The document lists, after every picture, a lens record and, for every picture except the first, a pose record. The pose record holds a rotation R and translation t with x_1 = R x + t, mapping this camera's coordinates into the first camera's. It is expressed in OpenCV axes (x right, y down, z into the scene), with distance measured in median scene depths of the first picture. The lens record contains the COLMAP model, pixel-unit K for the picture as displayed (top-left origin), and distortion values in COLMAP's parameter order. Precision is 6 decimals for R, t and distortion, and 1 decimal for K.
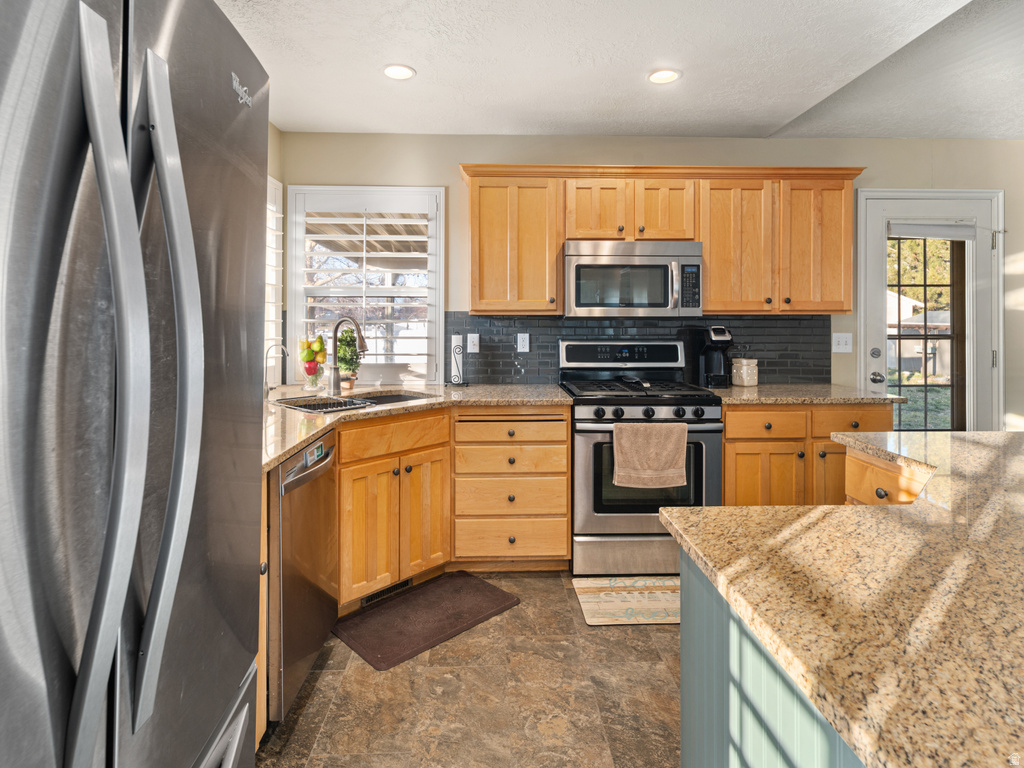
lens RADIAL K [[564.1, 0, 511.5], [0, 564.1, 320.1], [0, 0, 1]] dist [0.007677, -0.003731]
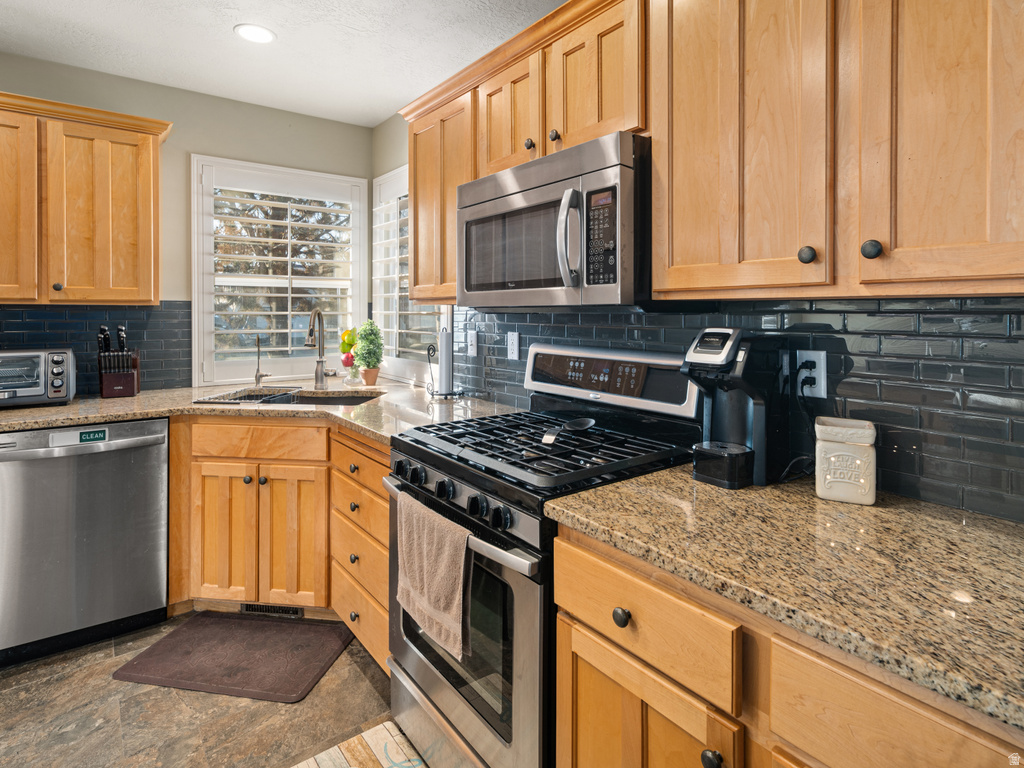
lens RADIAL K [[564.1, 0, 520.7], [0, 564.1, 316.0], [0, 0, 1]] dist [0.007677, -0.003731]
pose [[0.577617, 0.005978, -0.816286, 0.634160], [-0.006013, 0.999977, 0.003068, 0.001845], [0.816286, 0.003136, 0.577640, 0.675509]]
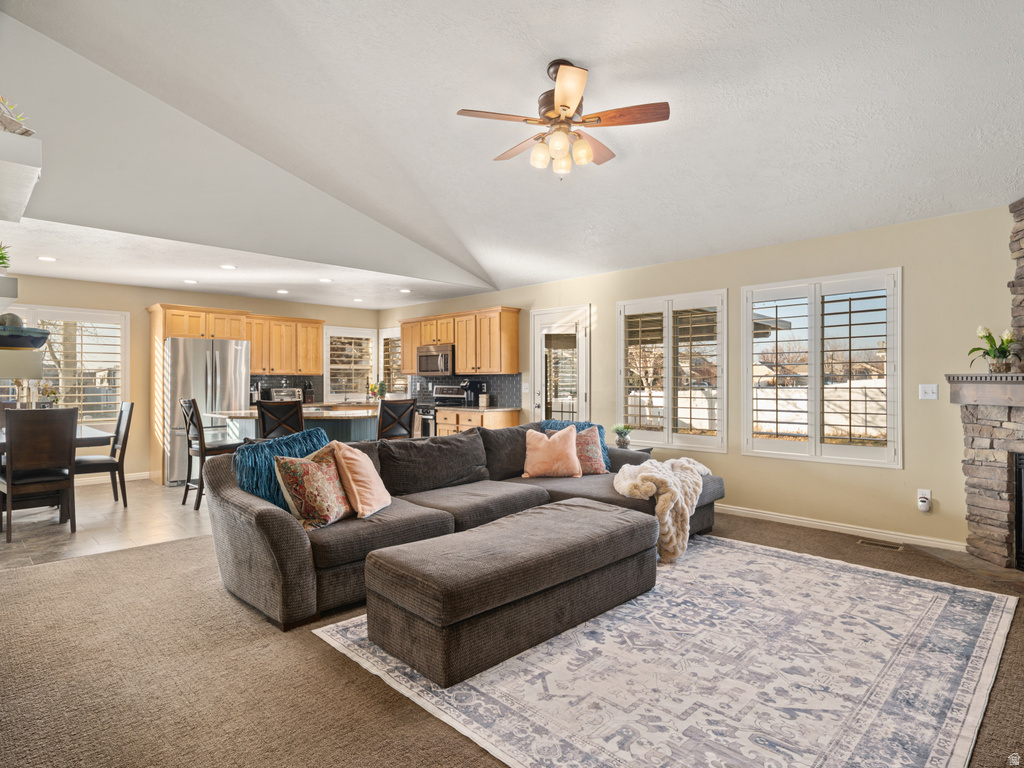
lens RADIAL K [[564.1, 0, 513.4], [0, 564.1, 379.5], [0, 0, 1]] dist [0.007677, -0.003731]
pose [[0.677750, -0.002071, -0.735289, 2.281084], [-0.004235, 0.999968, -0.006721, 0.026810], [0.735280, 0.007669, 0.677720, -0.443651]]
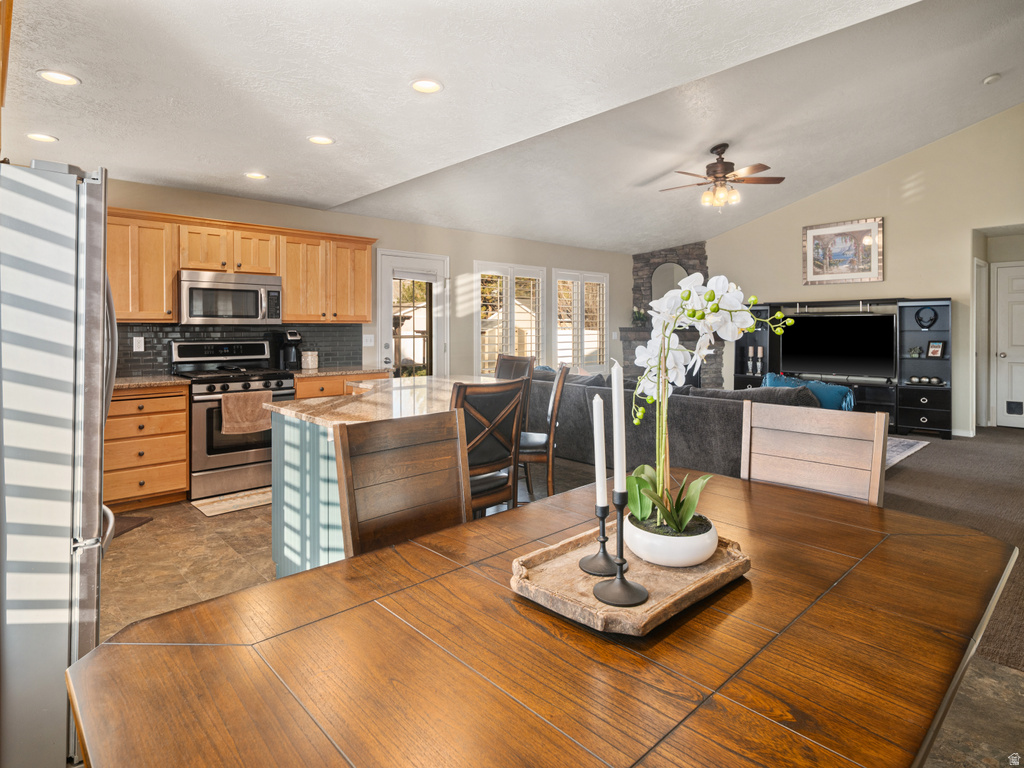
lens RADIAL K [[564.1, 0, 518.7], [0, 564.1, 331.3], [0, 0, 1]] dist [0.007677, -0.003731]
pose [[0.751624, -0.004800, 0.659574, -0.195769], [0.001782, 0.999985, 0.005246, 0.005977], [-0.659589, -0.002768, 0.751621, -0.595567]]
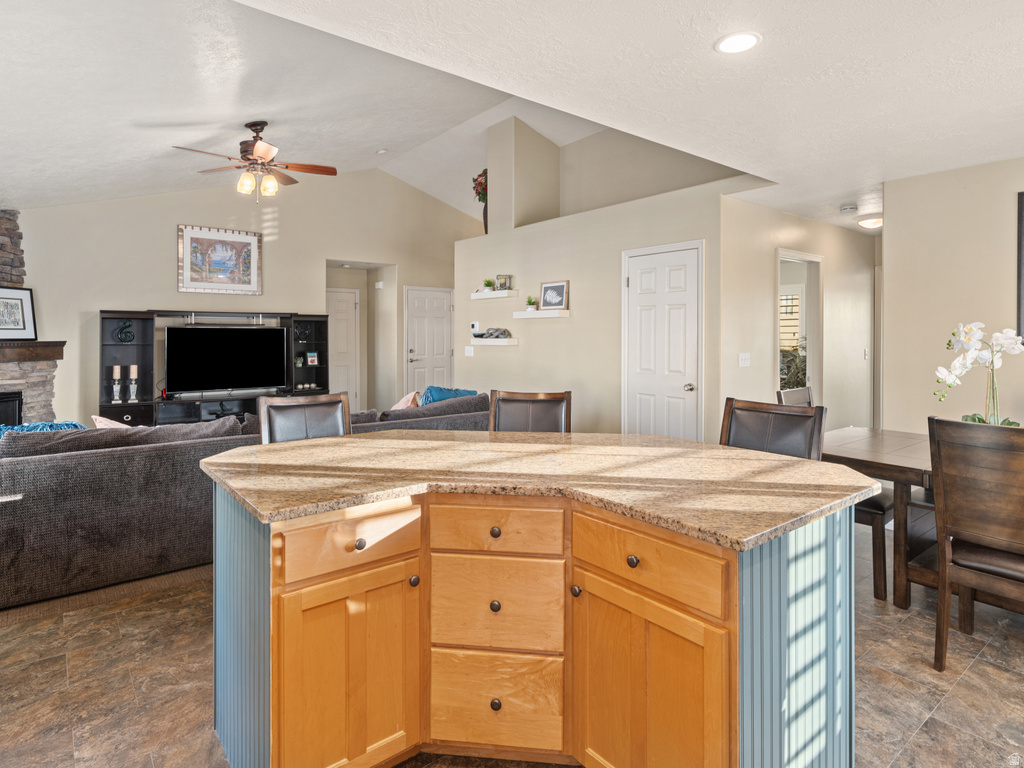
lens RADIAL K [[564.1, 0, 489.3], [0, 564.1, 337.3], [0, 0, 1]] dist [0.007677, -0.003731]
pose [[-0.560714, -0.000086, 0.828010, -0.063155], [0.004517, 0.999985, 0.003163, -0.008625], [-0.827997, 0.005514, -0.560705, 0.684449]]
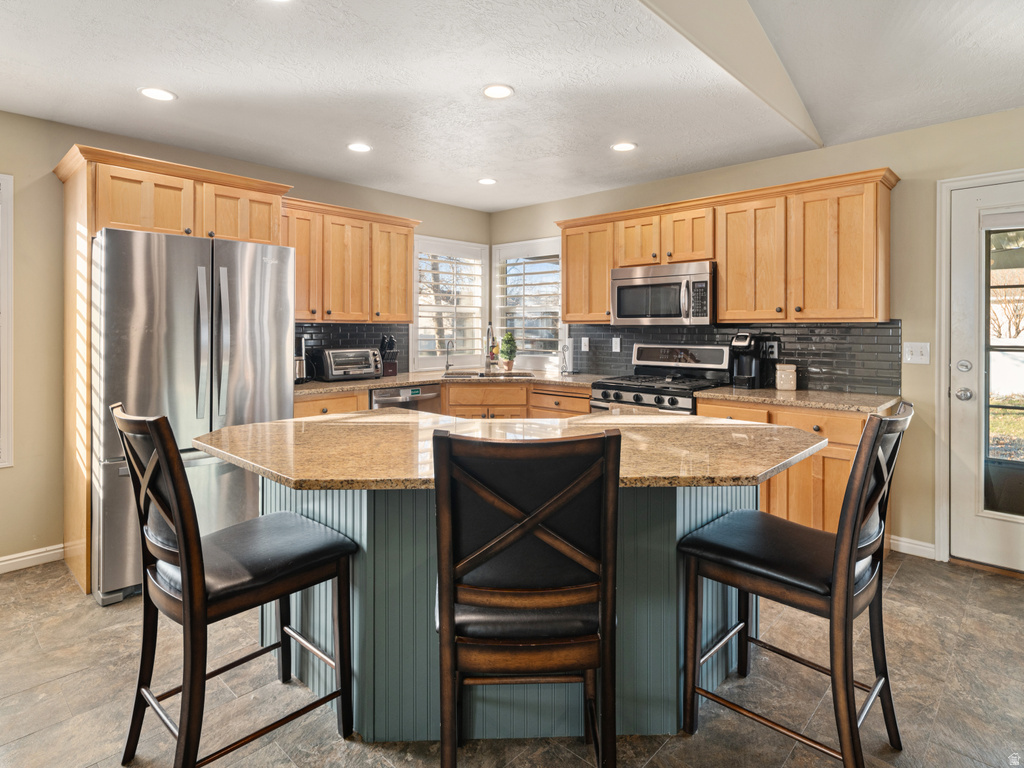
lens RADIAL K [[564.1, 0, 516.2], [0, 564.1, 325.7], [0, 0, 1]] dist [0.007677, -0.003731]
pose [[0.703326, -0.002296, -0.710864, 0.874357], [-0.004666, 0.999958, -0.007847, 0.007237], [0.710852, 0.008836, 0.703286, -0.109957]]
